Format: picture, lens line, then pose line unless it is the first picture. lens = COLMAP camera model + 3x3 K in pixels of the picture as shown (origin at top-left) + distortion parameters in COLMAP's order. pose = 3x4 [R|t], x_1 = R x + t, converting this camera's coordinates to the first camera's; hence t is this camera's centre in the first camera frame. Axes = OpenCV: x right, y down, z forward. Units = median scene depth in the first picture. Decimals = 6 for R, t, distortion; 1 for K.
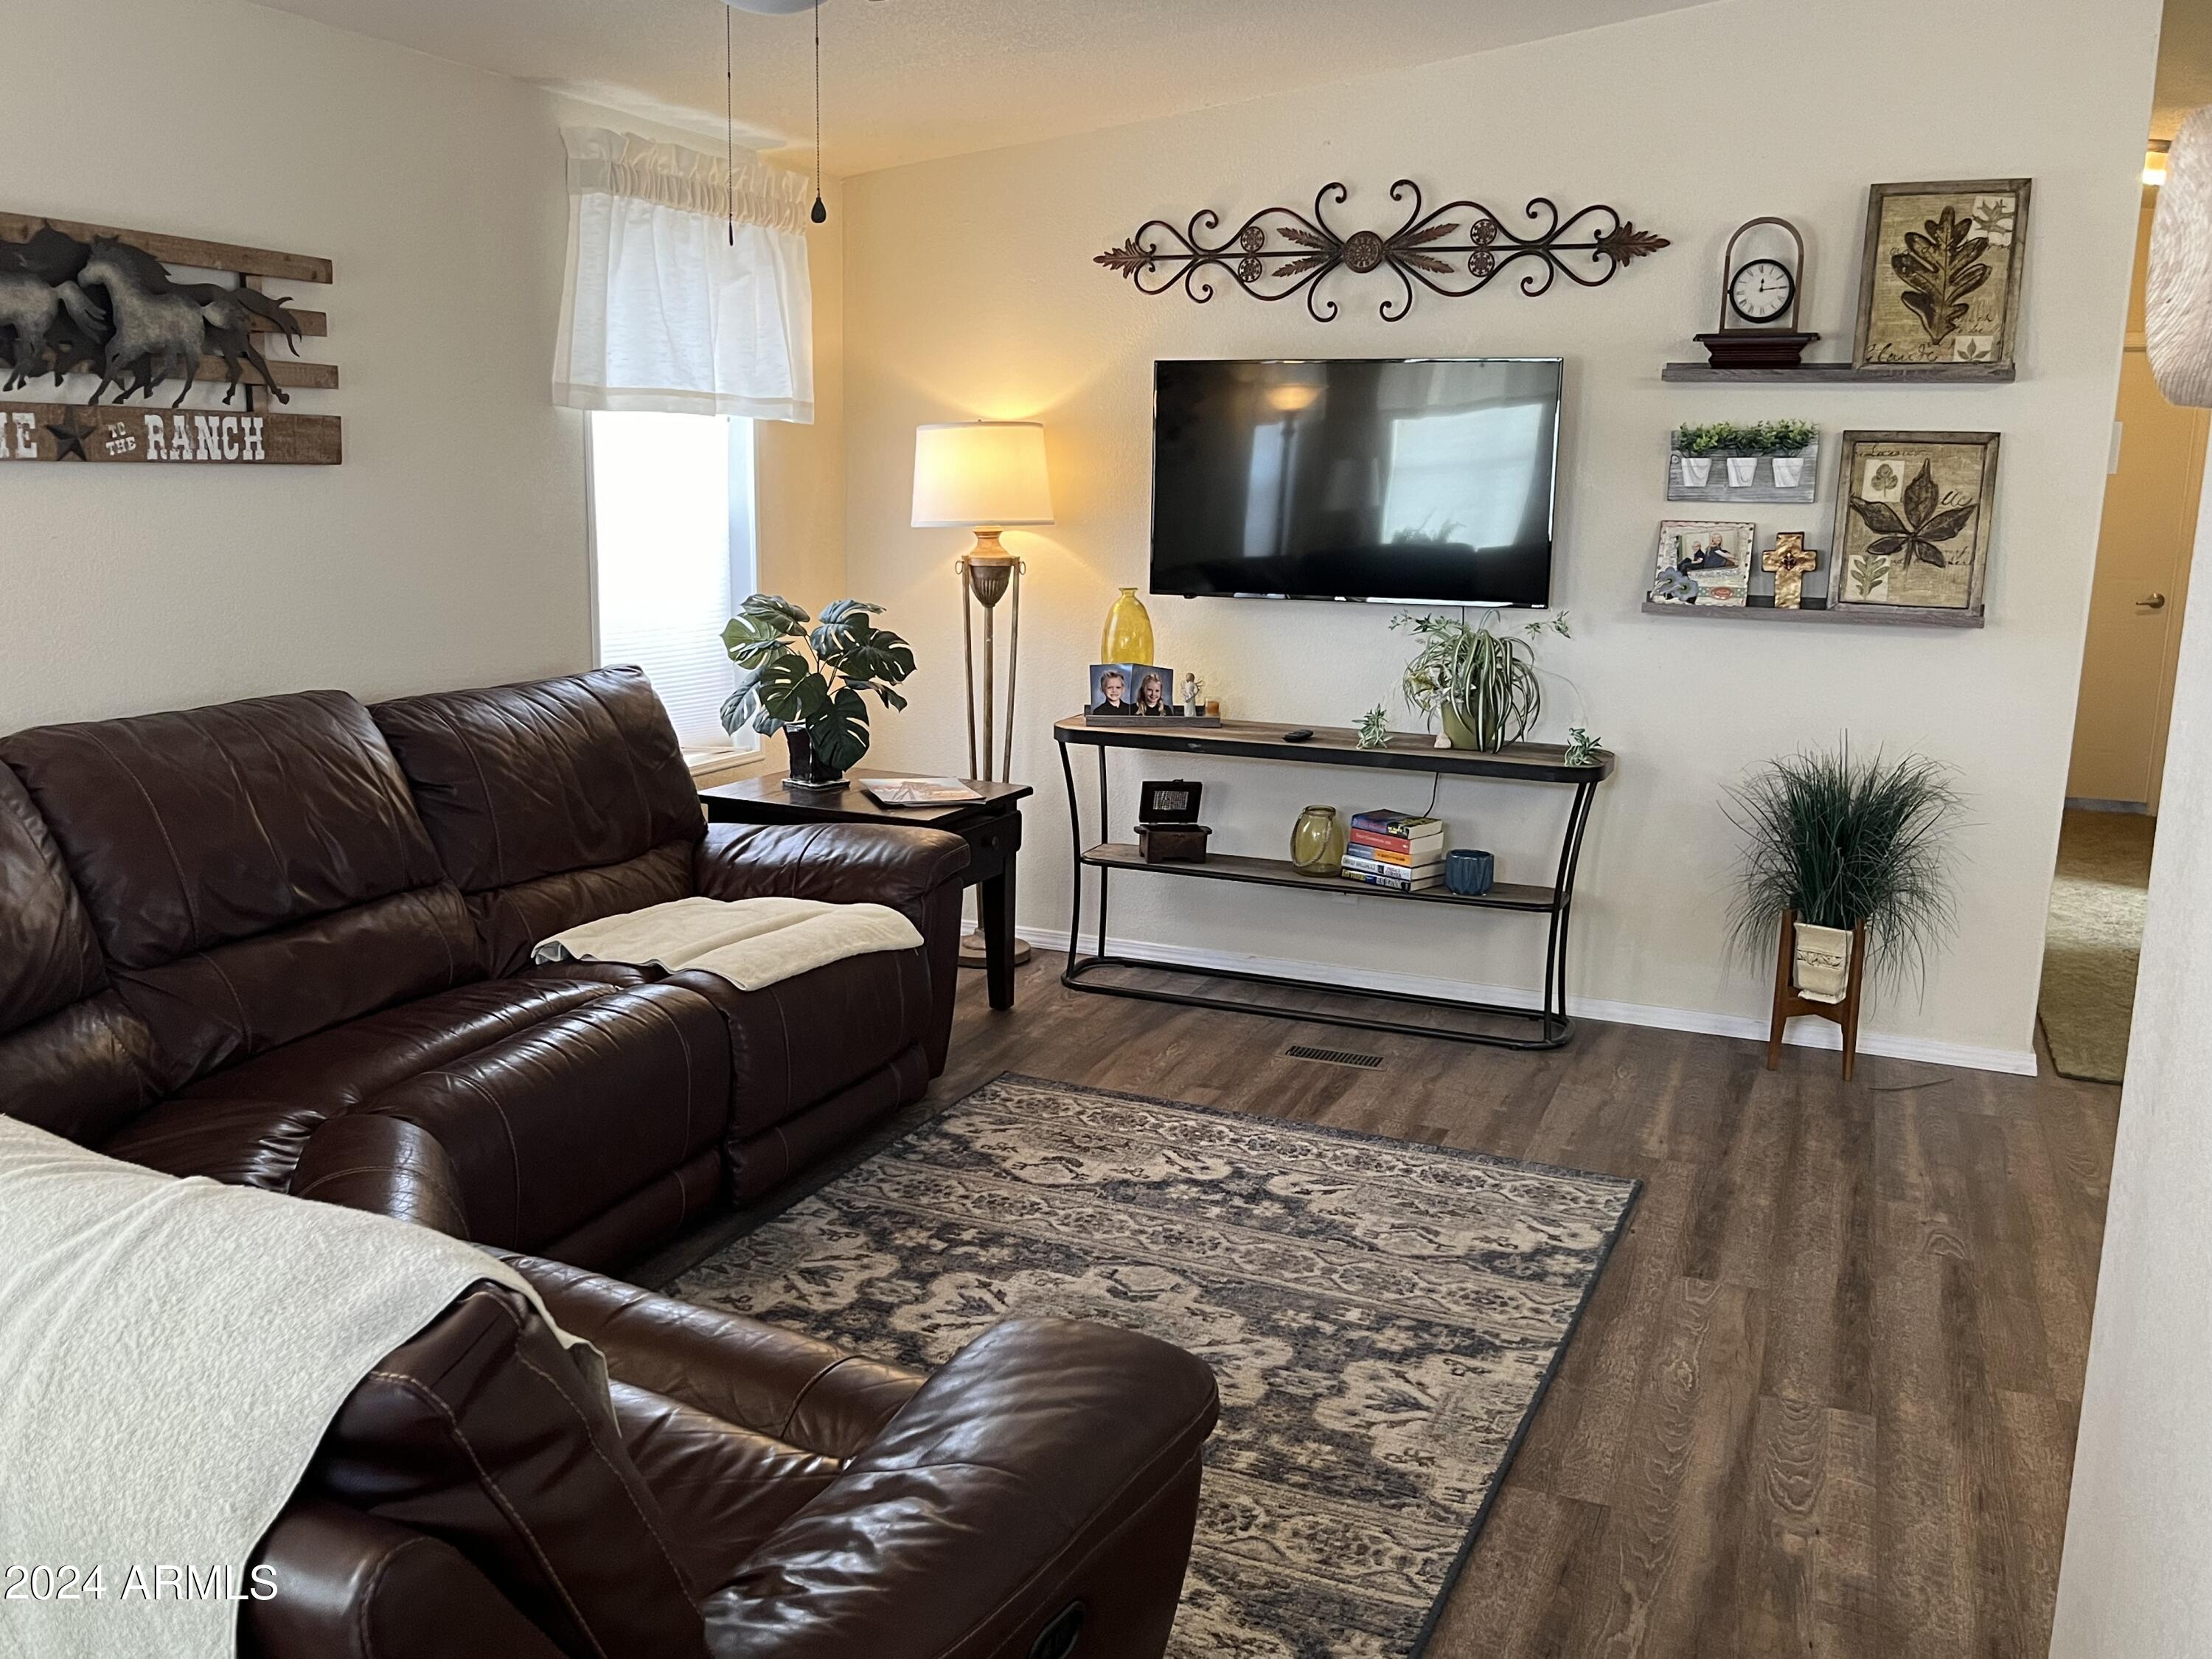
lens RADIAL K [[1936.4, 0, 1096.2], [0, 1936.4, 836.8], [0, 0, 1]] dist [0.068290, -0.065486]
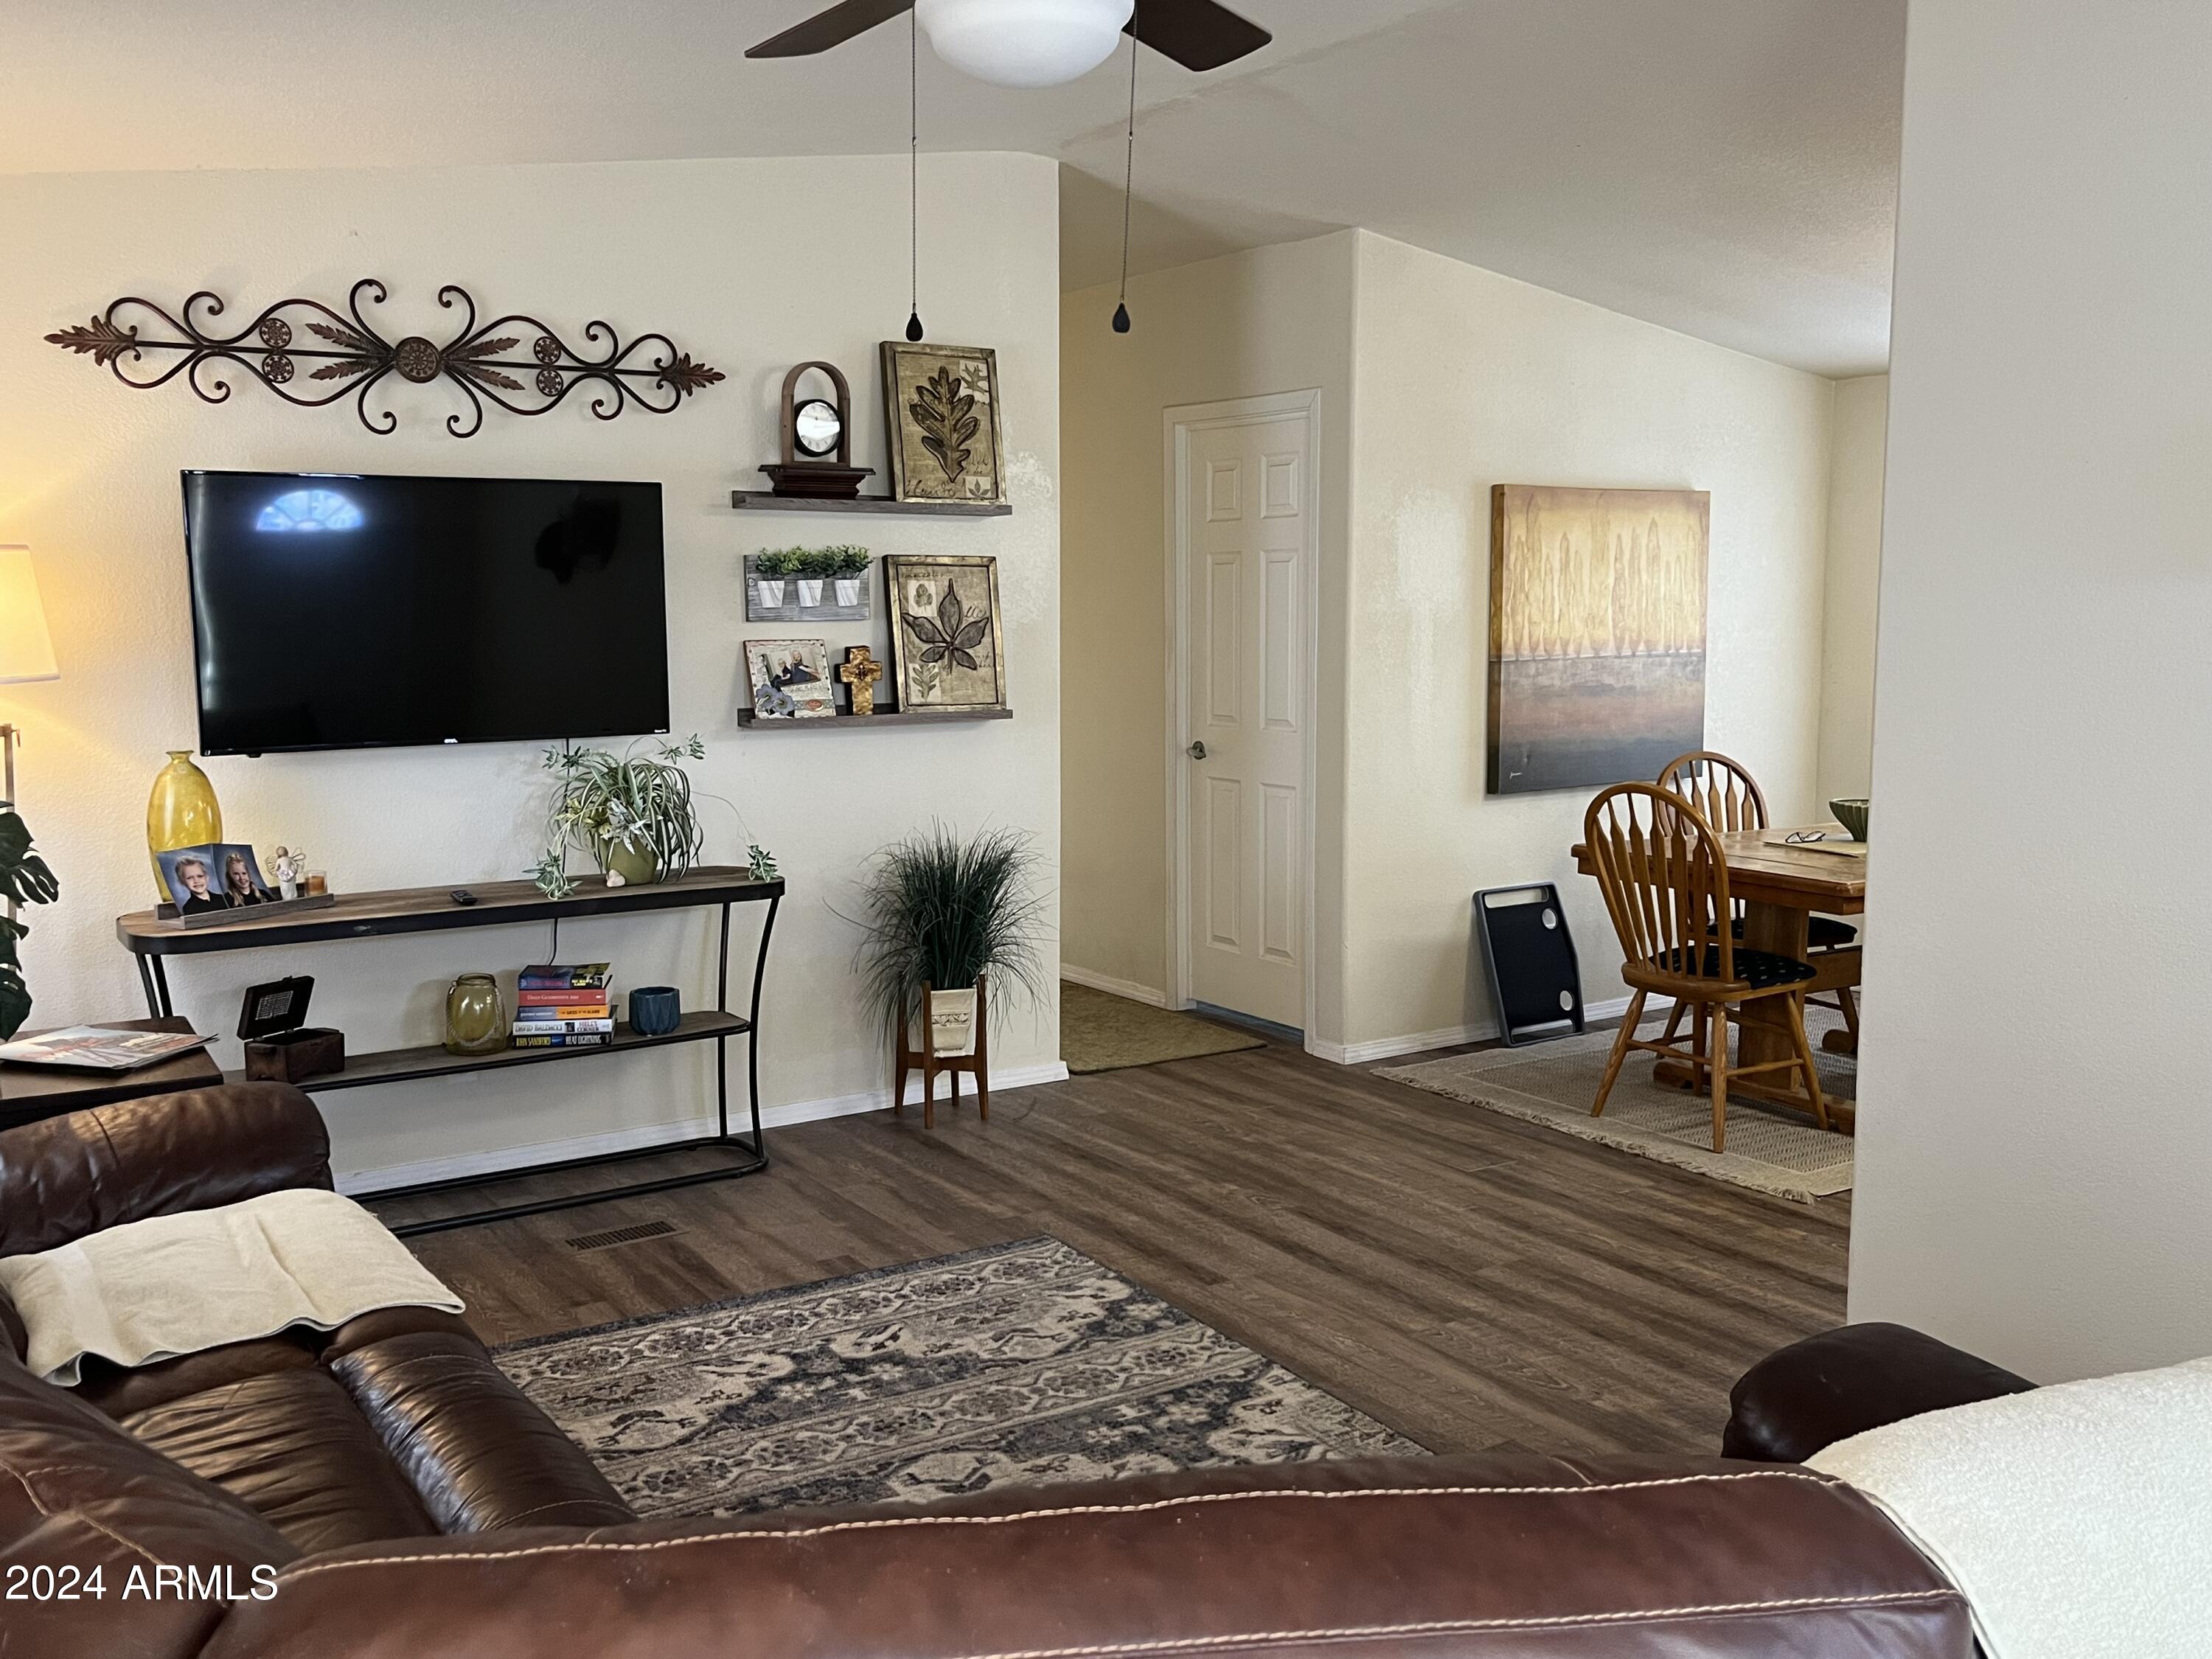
lens RADIAL K [[1936.4, 0, 1096.2], [0, 1936.4, 836.8], [0, 0, 1]] dist [0.068290, -0.065486]
pose [[0.571902, -0.126902, 0.810446, -0.525965], [0.175657, 0.983991, 0.030122, -0.066716], [-0.801294, 0.125133, 0.585038, 0.298165]]
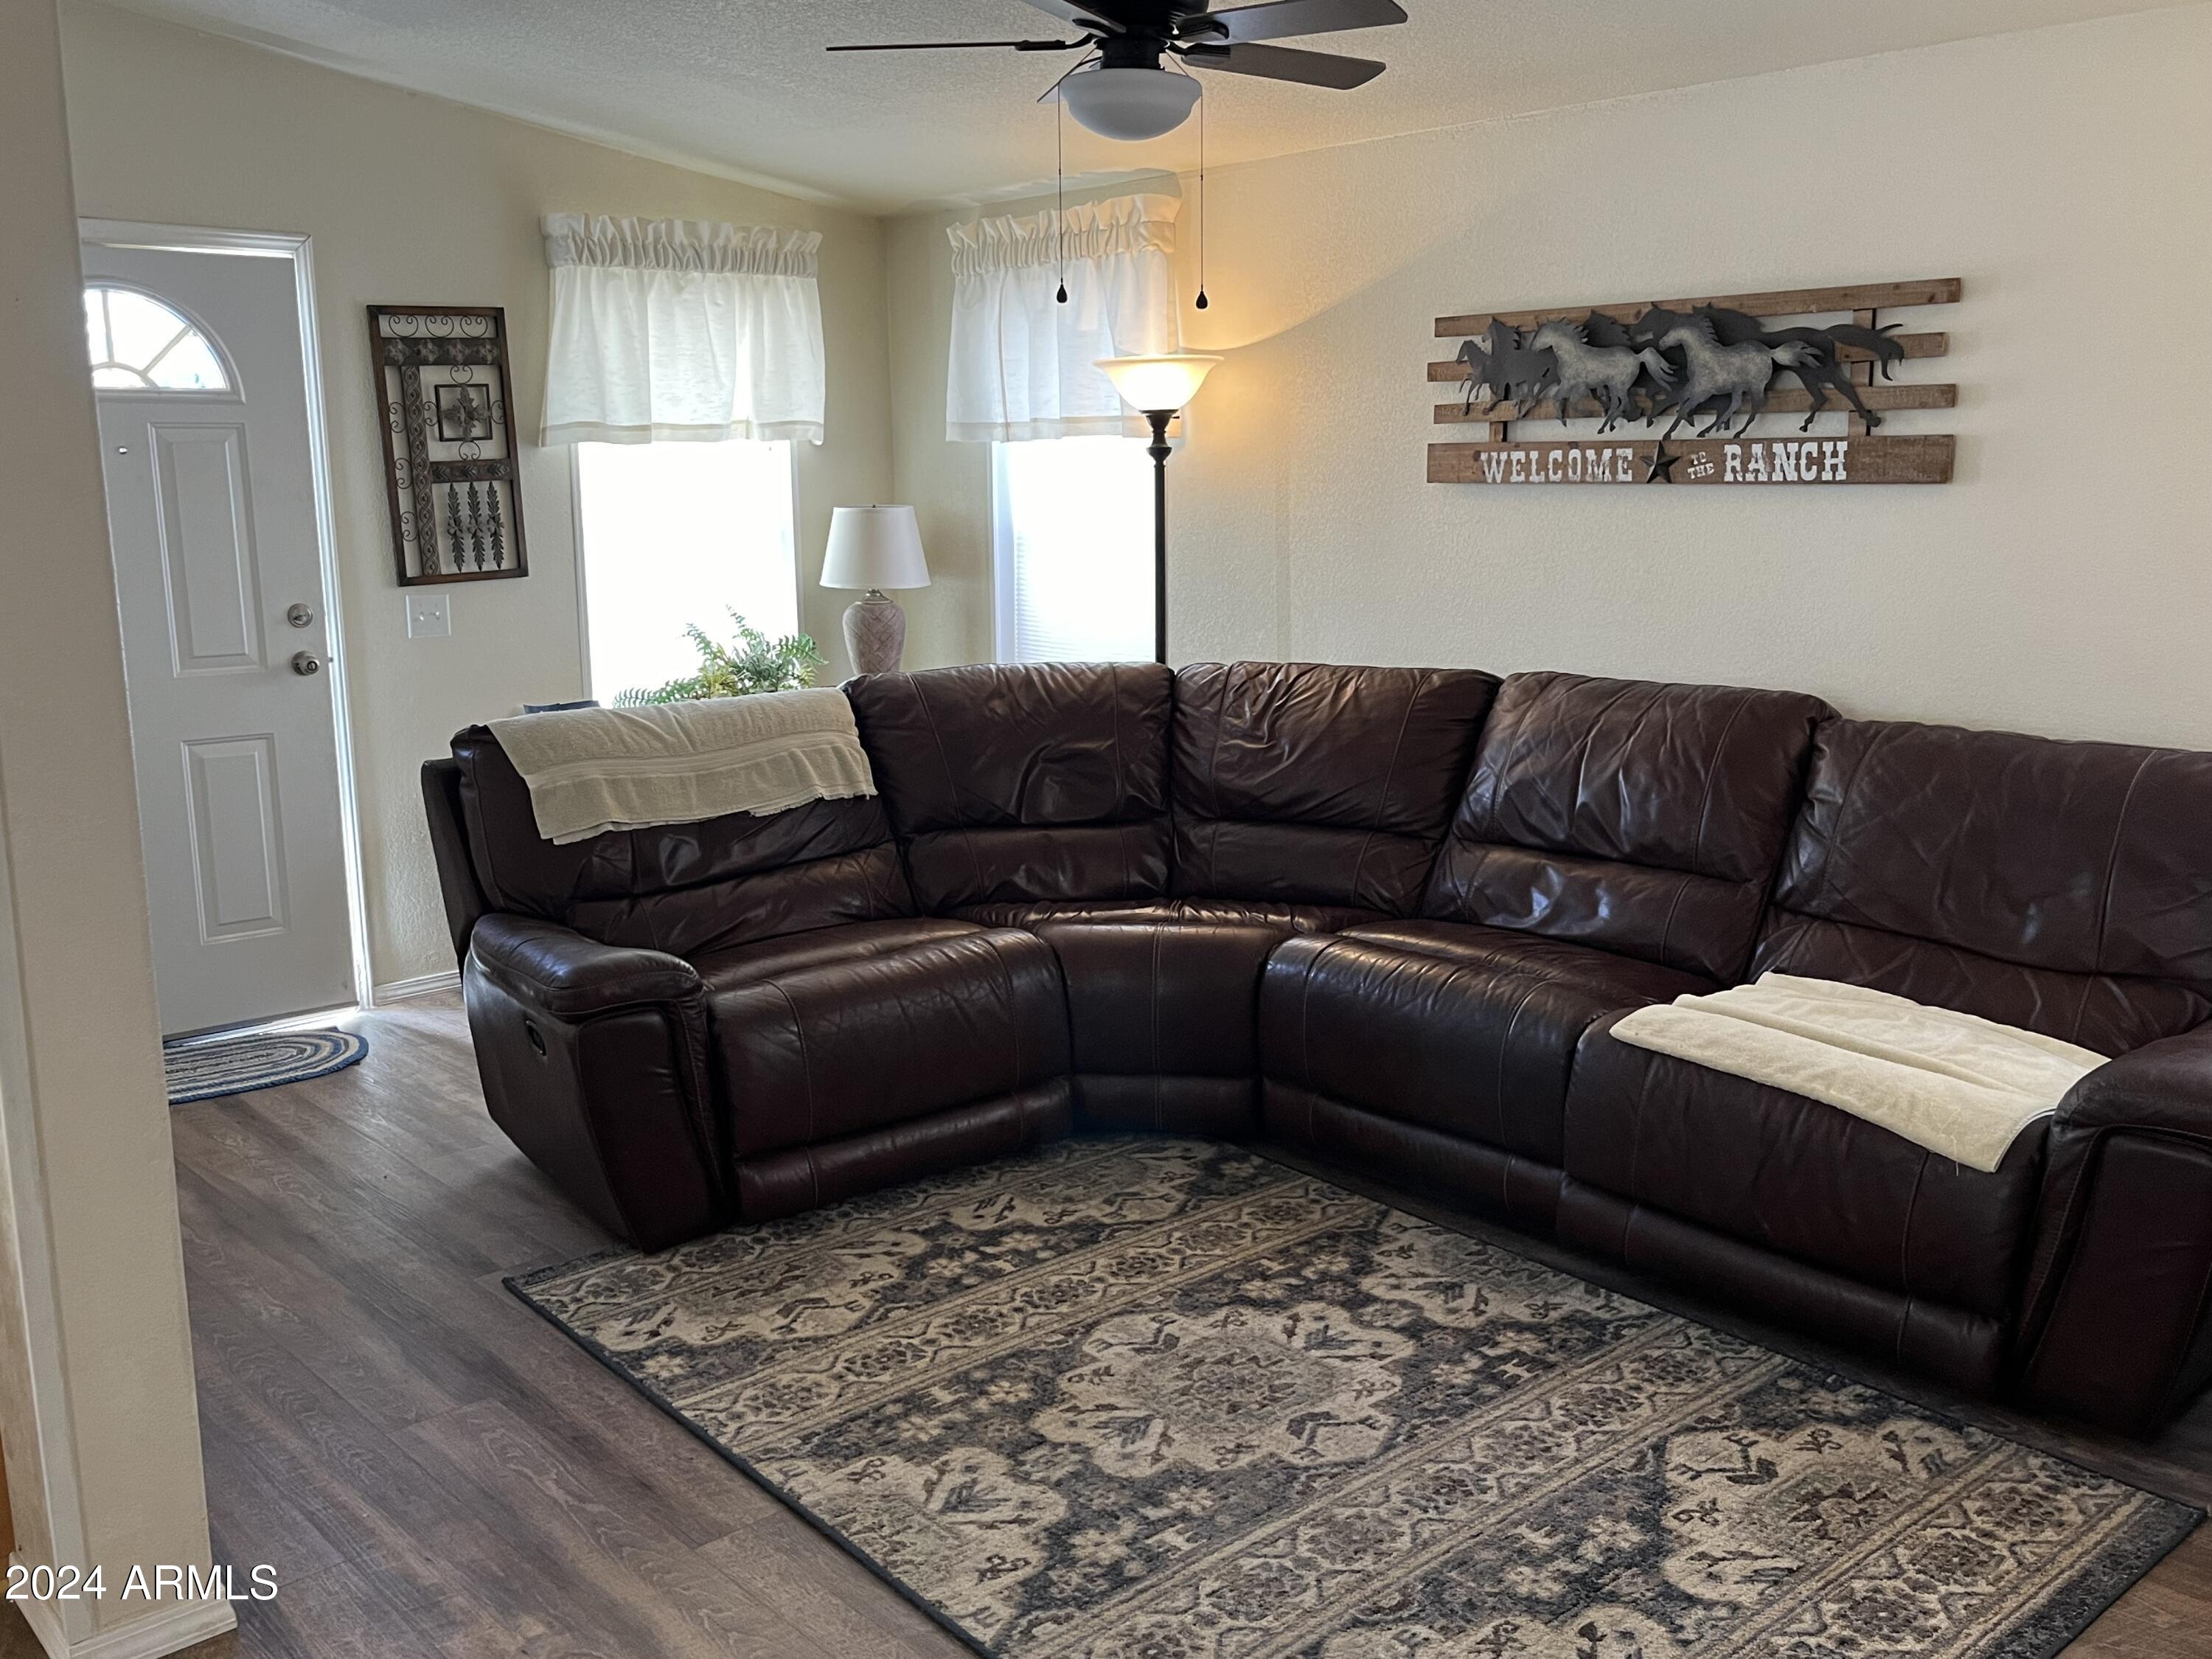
lens RADIAL K [[1936.4, 0, 1096.2], [0, 1936.4, 836.8], [0, 0, 1]] dist [0.068290, -0.065486]
pose [[-0.438103, 0.153038, -0.885802, 0.637128], [-0.172833, 0.952677, 0.250072, -0.174639], [0.882153, 0.262653, -0.390921, 0.952324]]
